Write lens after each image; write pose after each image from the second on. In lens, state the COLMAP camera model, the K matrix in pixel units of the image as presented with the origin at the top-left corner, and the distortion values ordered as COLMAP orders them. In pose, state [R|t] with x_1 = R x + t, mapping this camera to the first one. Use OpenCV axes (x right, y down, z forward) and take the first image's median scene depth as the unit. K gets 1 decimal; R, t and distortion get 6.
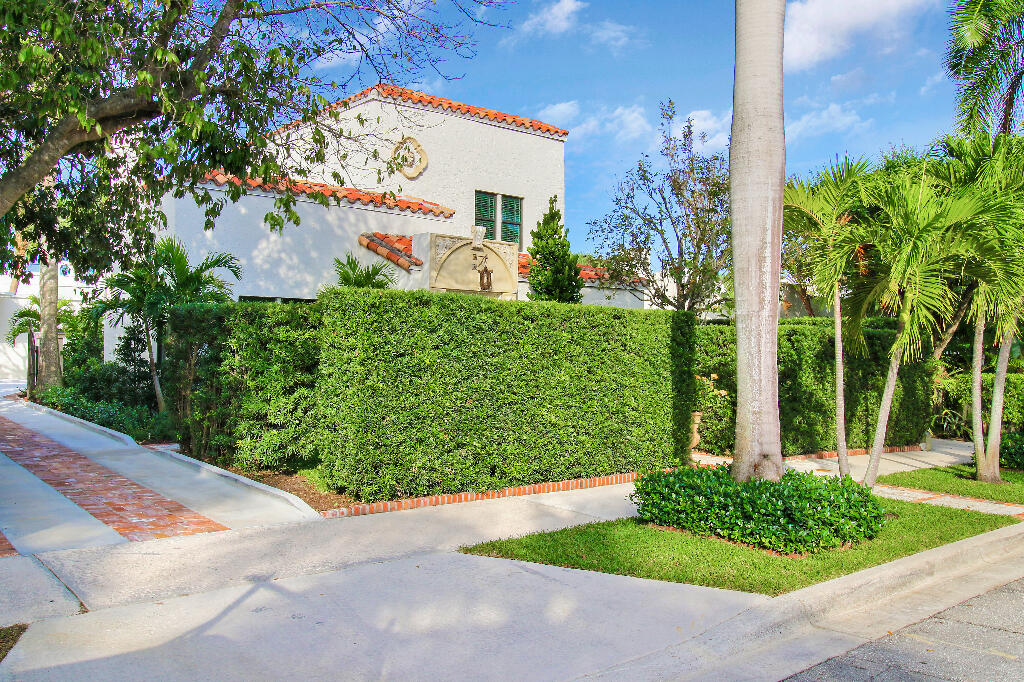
lens RADIAL K [[846.8, 0, 512.0], [0, 846.8, 341.0], [0, 0, 1]] dist [0.003071, 0.000554]
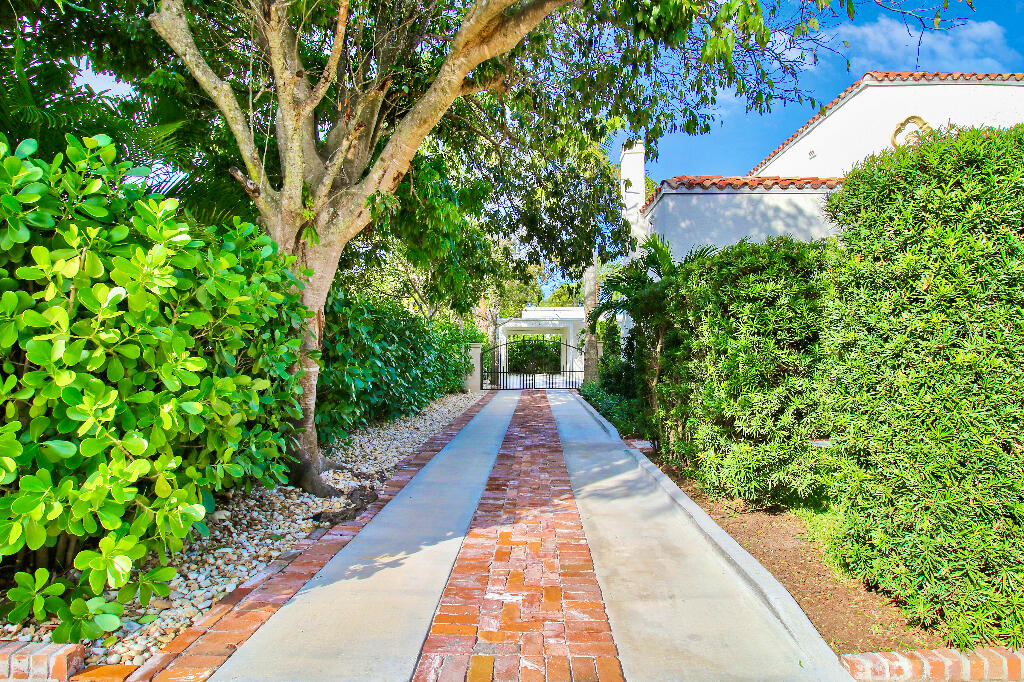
lens RADIAL K [[556.0, 0, 511.9], [0, 556.0, 337.5], [0, 0, 1]] dist [-0.001452, -0.001314]
pose [[0.744556, -0.032667, -0.666760, -0.126132], [0.003454, 0.998977, -0.045087, 0.042787], [0.667551, 0.031267, 0.743908, 0.545833]]
